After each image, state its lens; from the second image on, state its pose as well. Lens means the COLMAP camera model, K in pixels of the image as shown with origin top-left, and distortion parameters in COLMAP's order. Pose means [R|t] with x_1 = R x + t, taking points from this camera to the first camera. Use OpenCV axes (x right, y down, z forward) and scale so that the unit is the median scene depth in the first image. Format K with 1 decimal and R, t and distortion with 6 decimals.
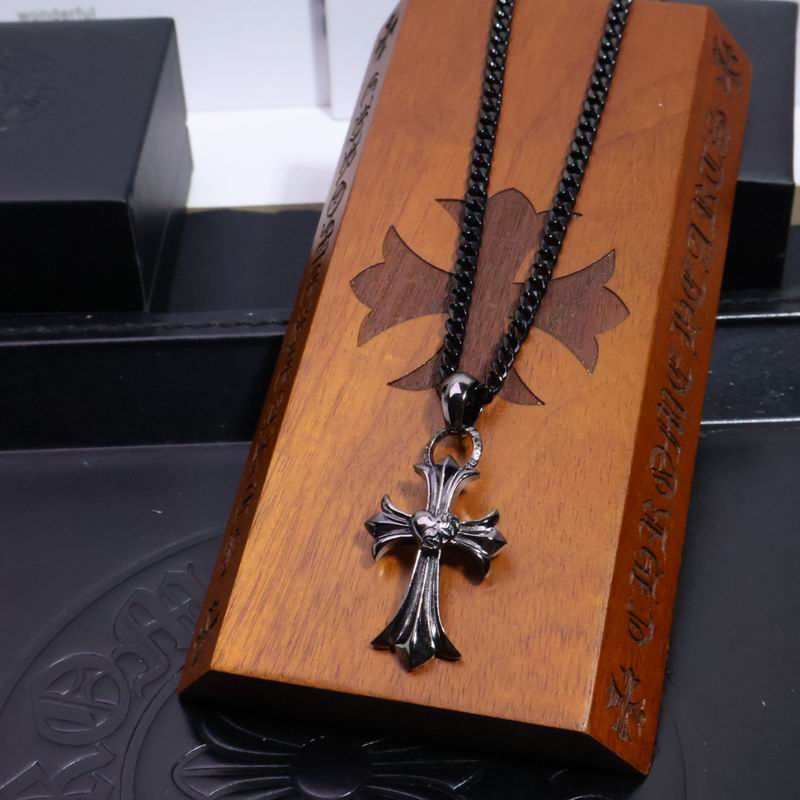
lens RADIAL K [[1639.2, 0, 400.0], [0, 1639.2, 400.0], [0, 0, 1]] dist [0.019663, -0.272078]
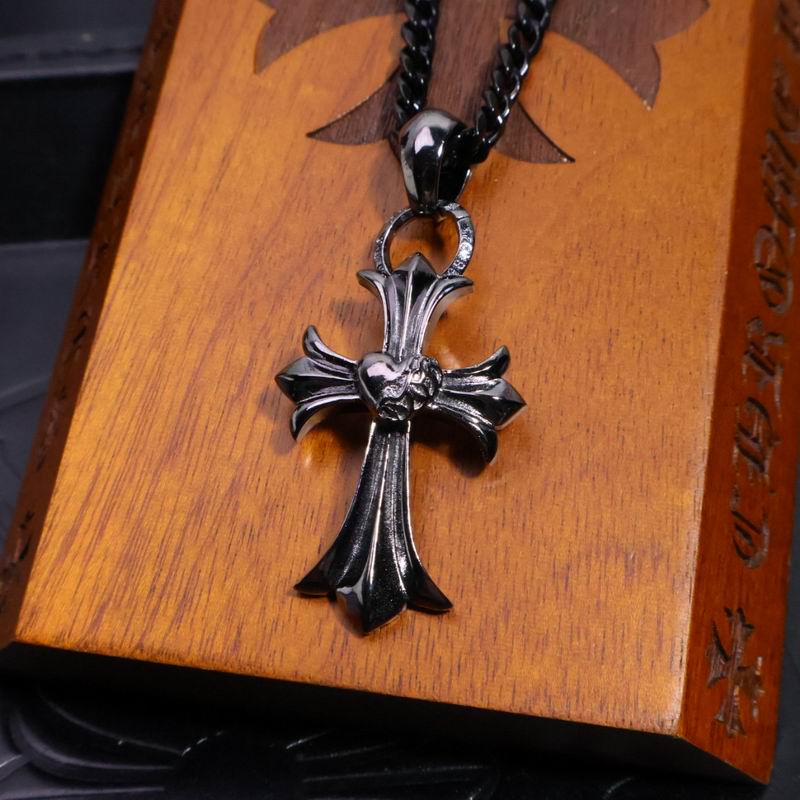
lens RADIAL K [[1639.2, 0, 400.0], [0, 1639.2, 400.0], [0, 0, 1]] dist [0.019663, -0.272078]
pose [[0.998435, -0.034624, 0.043920, -0.003472], [0.028769, 0.991414, 0.127556, 0.011091], [-0.047959, -0.126093, 0.990858, 0.420876]]
